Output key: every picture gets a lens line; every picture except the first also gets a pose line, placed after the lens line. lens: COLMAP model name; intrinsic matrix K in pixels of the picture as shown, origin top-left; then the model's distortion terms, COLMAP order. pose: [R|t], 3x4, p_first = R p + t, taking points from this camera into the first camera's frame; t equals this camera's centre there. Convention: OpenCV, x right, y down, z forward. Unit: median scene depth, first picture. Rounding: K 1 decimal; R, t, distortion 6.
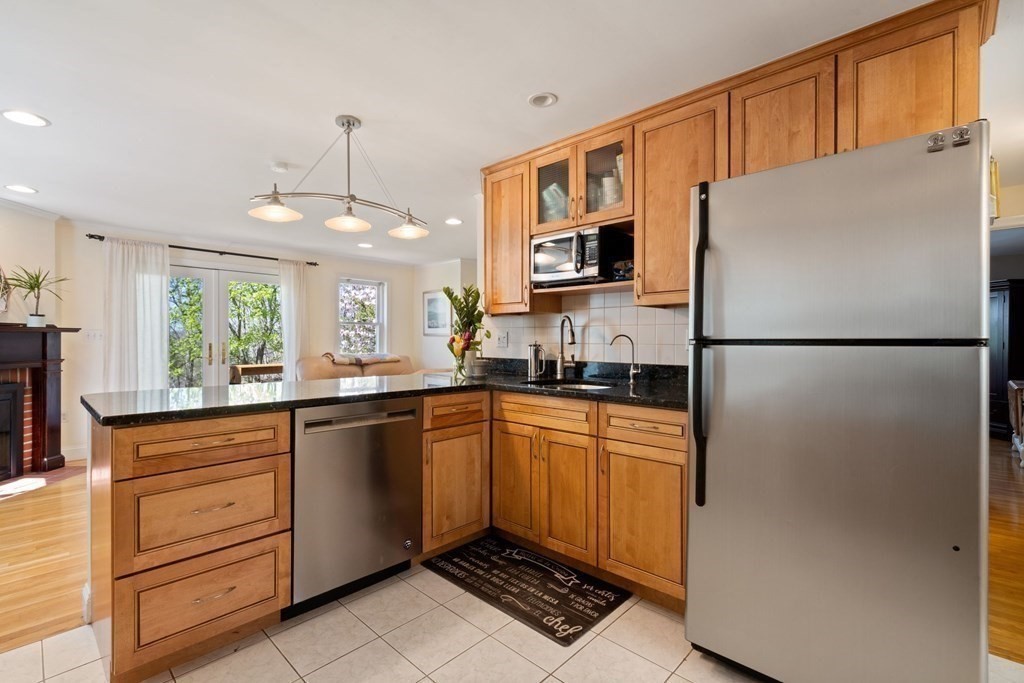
lens RADIAL K [[463.5, 0, 509.0], [0, 463.5, 341.0], [0, 0, 1]] dist [-0.002957, 0.000918]
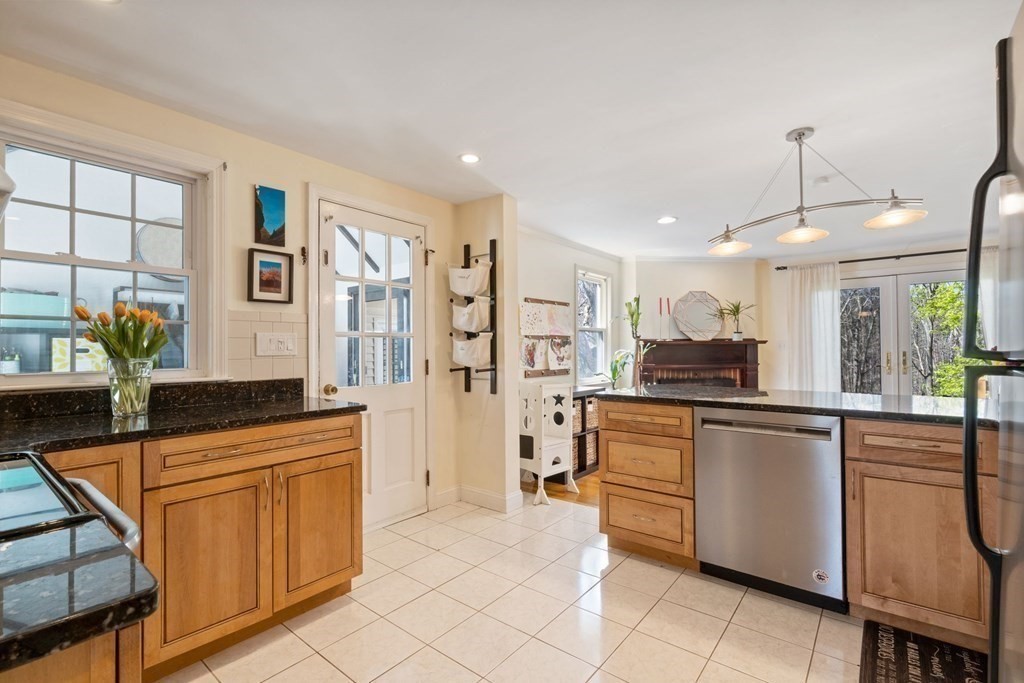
lens RADIAL K [[463.5, 0, 509.0], [0, 463.5, 341.0], [0, 0, 1]] dist [-0.002957, 0.000918]
pose [[0.075155, -0.019490, -0.996981, 0.558167], [0.006711, 0.999796, -0.019040, -0.010229], [0.997149, -0.005260, 0.075271, 0.276641]]
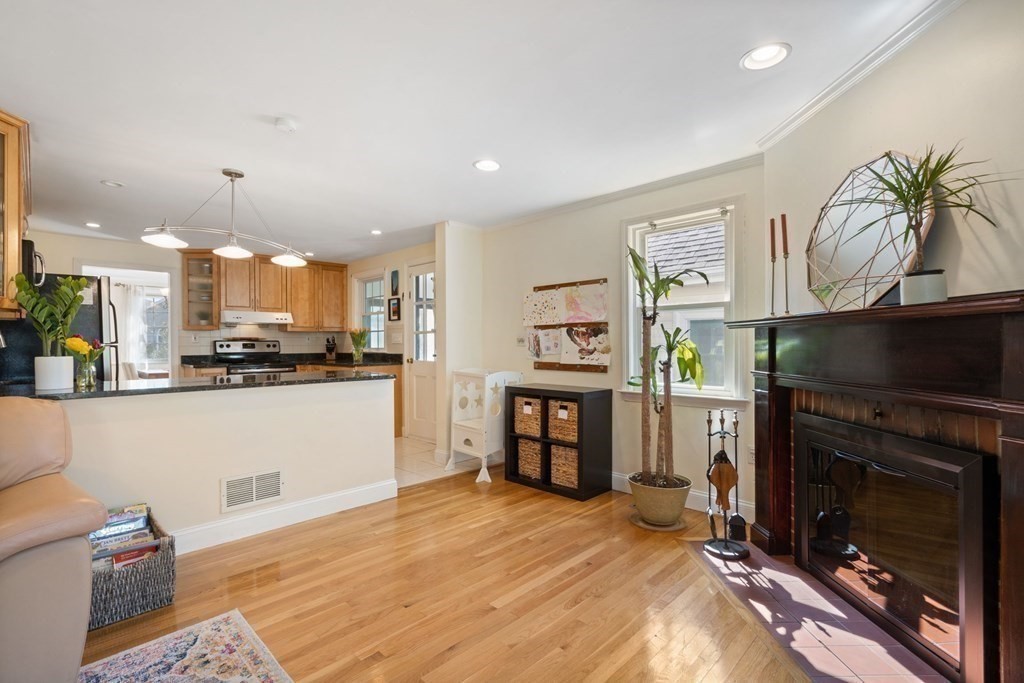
lens RADIAL K [[467.9, 0, 511.4], [0, 467.9, 345.2], [0, 0, 1]] dist [-0.002967, 0.000230]
pose [[-0.999867, 0.002096, 0.016173, -1.061586], [0.002150, 0.999992, 0.003319, 0.001242], [-0.016166, 0.003353, -0.999864, 2.134530]]
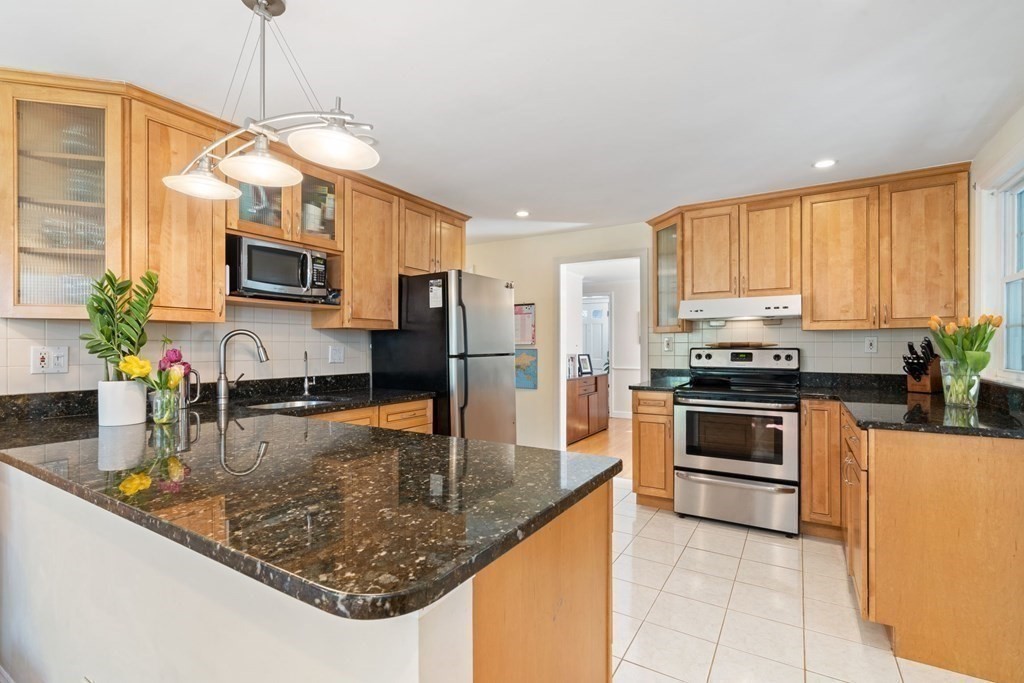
lens RADIAL K [[470.9, 0, 511.0], [0, 470.9, 344.3], [0, 0, 1]] dist [-0.001703, 0.000360]
pose [[-0.207413, -0.000549, 0.978253, -0.937818], [0.000714, 0.999999, 0.000712, -0.029783], [-0.978253, 0.000846, -0.207413, 0.762211]]
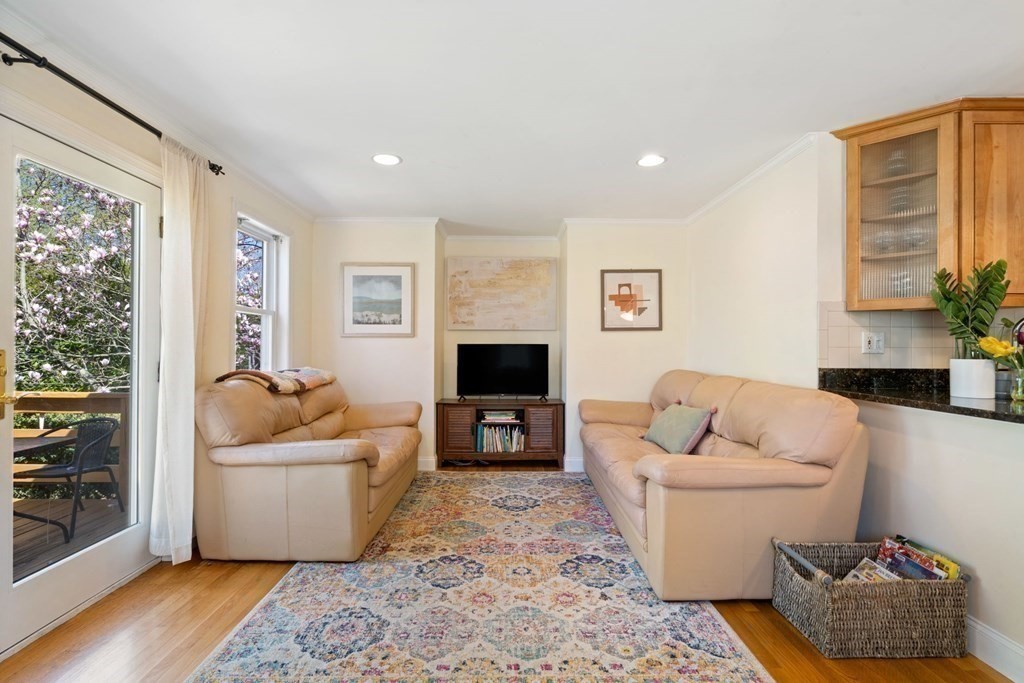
lens RADIAL K [[479.9, 0, 508.9], [0, 479.9, 343.0], [0, 0, 1]] dist [-0.002129, 0.001141]
pose [[0.723212, 0.003380, 0.690618, -1.270158], [0.000681, 0.999984, -0.005607, 0.001427], [-0.690626, 0.004525, 0.723198, 1.147941]]
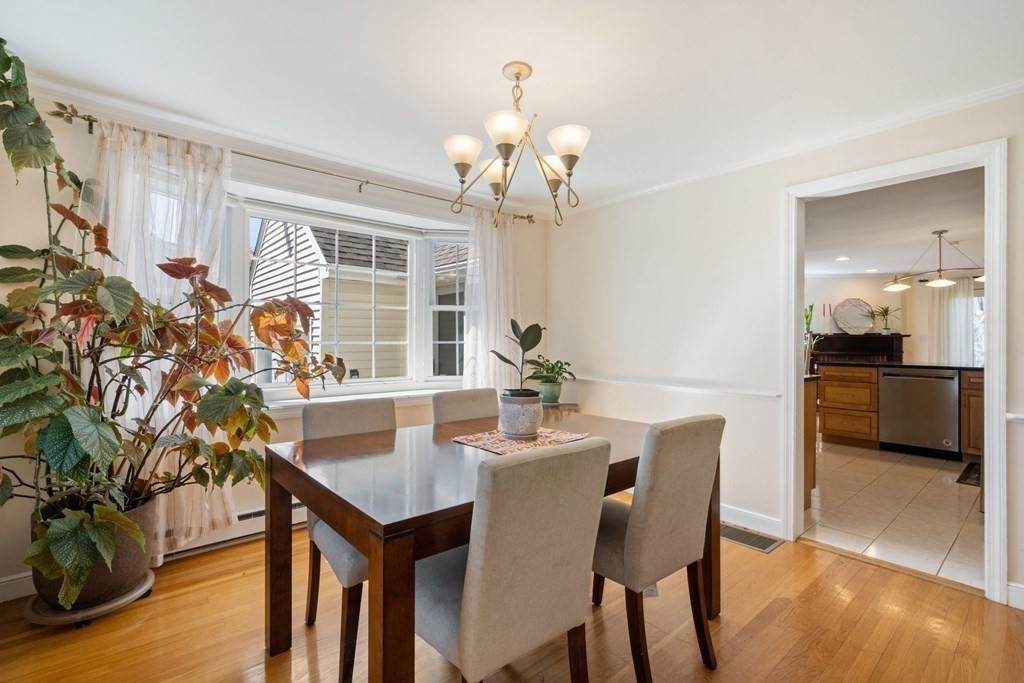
lens RADIAL K [[463.5, 0, 509.0], [0, 463.5, 341.0], [0, 0, 1]] dist [-0.002957, 0.000918]
pose [[-0.112440, -0.002372, -0.993656, 1.718837], [0.001223, 0.999996, -0.002525, -0.000877], [0.993658, -0.001499, -0.112436, -0.577683]]
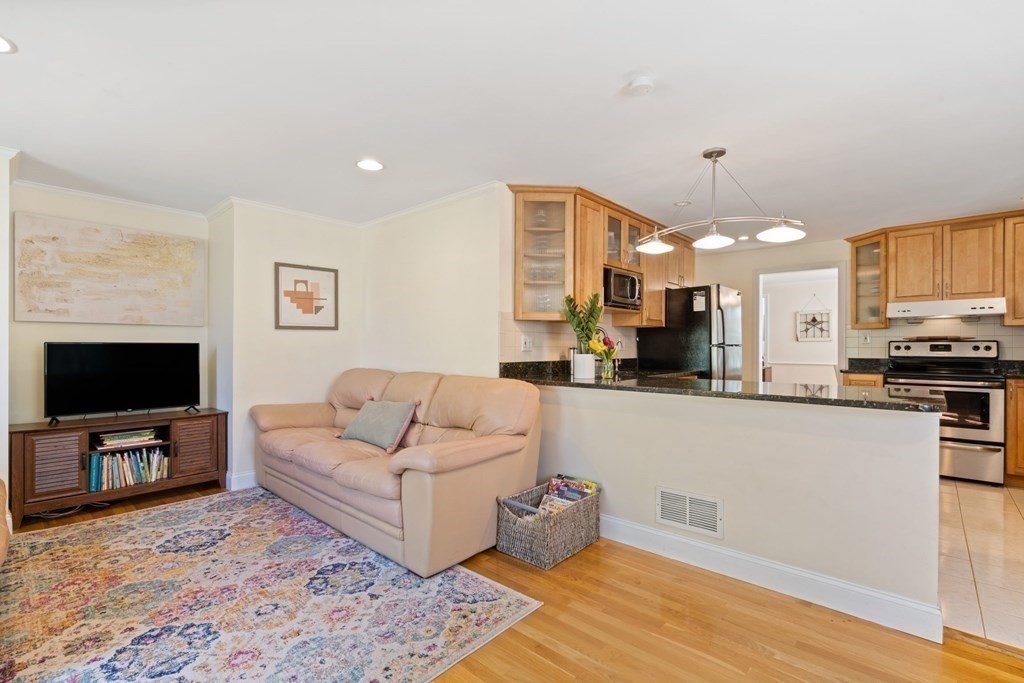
lens RADIAL K [[464.0, 0, 508.2], [0, 464.0, 348.0], [0, 0, 1]] dist [-0.002643, 0.000931]
pose [[-0.020207, -0.006417, 0.999775, -1.383715], [-0.001026, 0.999979, 0.006397, 0.000607], [-0.999795, -0.000896, -0.020213, 1.430210]]
